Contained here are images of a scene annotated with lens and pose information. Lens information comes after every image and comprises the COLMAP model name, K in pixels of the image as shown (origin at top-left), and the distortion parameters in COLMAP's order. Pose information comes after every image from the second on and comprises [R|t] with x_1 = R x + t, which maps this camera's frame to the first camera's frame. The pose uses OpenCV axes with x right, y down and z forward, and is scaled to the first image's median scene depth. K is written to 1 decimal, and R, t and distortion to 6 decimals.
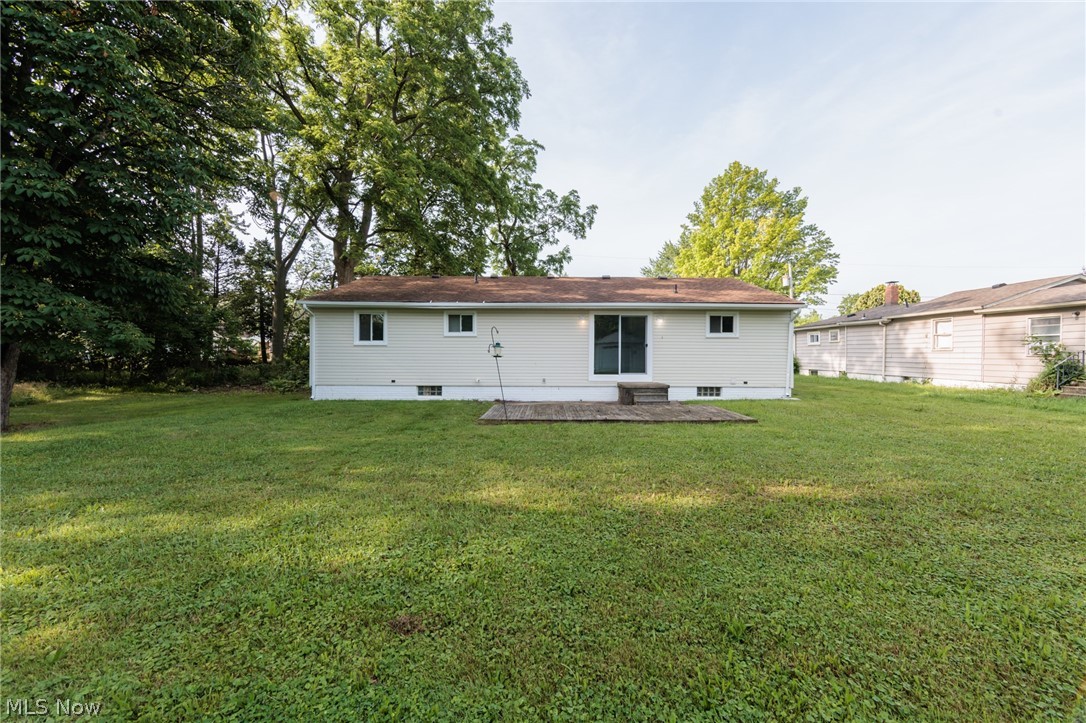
lens RADIAL K [[429.6, 0, 544.3], [0, 429.6, 356.9], [0, 0, 1]] dist [-0.000958, -0.000144]
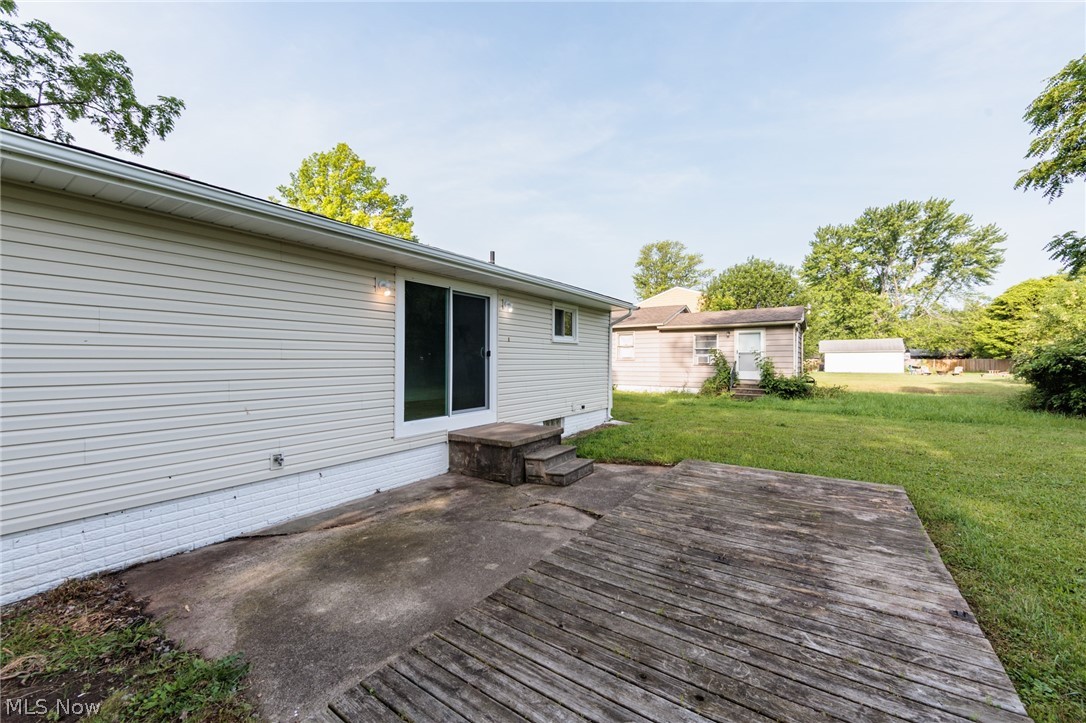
lens RADIAL K [[423.7, 0, 546.0], [0, 423.7, 358.8], [0, 0, 1]] dist [0.000980, 0.000209]
pose [[0.567494, -0.000589, 0.823377, -0.118011], [0.007783, 0.999959, -0.004649, -0.014002], [-0.823341, 0.009046, 0.567476, 0.522333]]
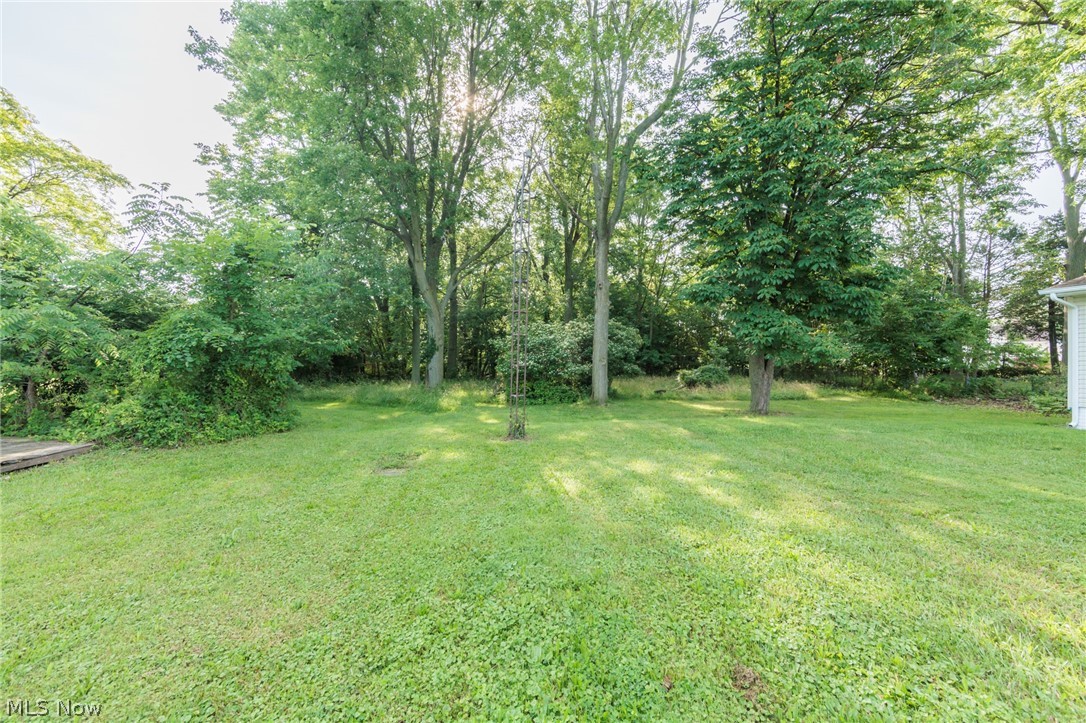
lens RADIAL K [[423.7, 0, 546.0], [0, 423.7, 358.8], [0, 0, 1]] dist [0.000980, 0.000209]
pose [[0.074857, -0.008708, -0.997156, 0.070124], [-0.006736, 0.999935, -0.009238, 0.000302], [0.997172, 0.007409, 0.074794, 0.072498]]
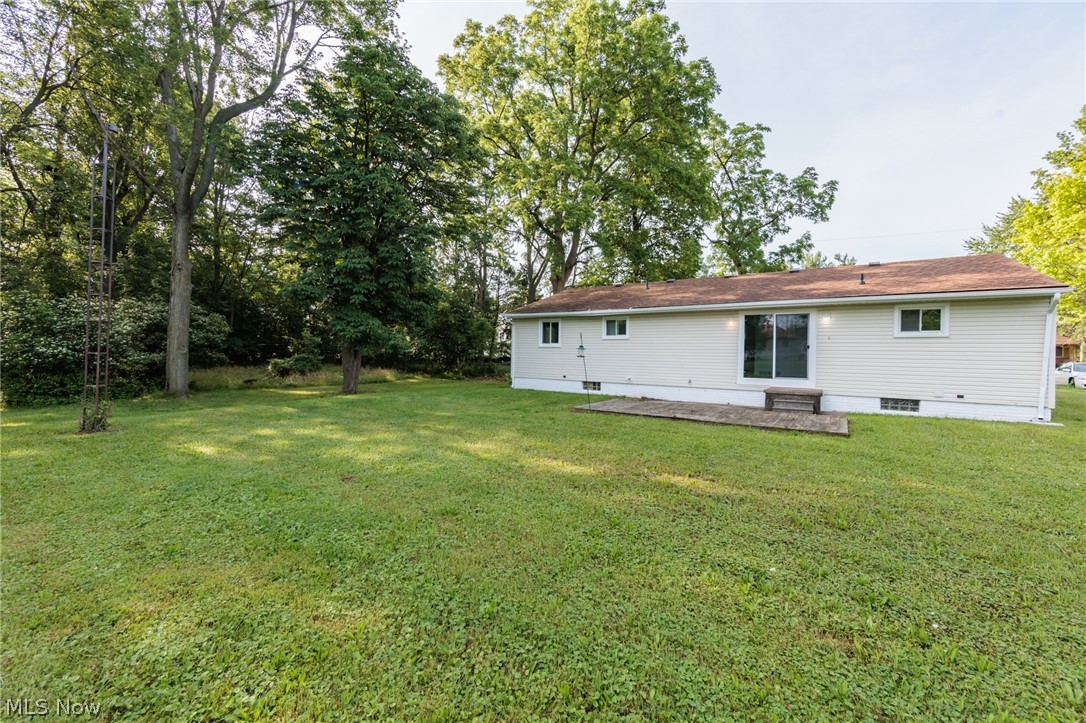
lens RADIAL K [[429.6, 0, 544.3], [0, 429.6, 356.9], [0, 0, 1]] dist [-0.000958, -0.000144]
pose [[0.823991, 0.012553, -0.566464, 0.234111], [-0.013880, 0.999902, 0.001968, -0.000604], [0.566433, 0.006241, 0.824084, -0.030060]]
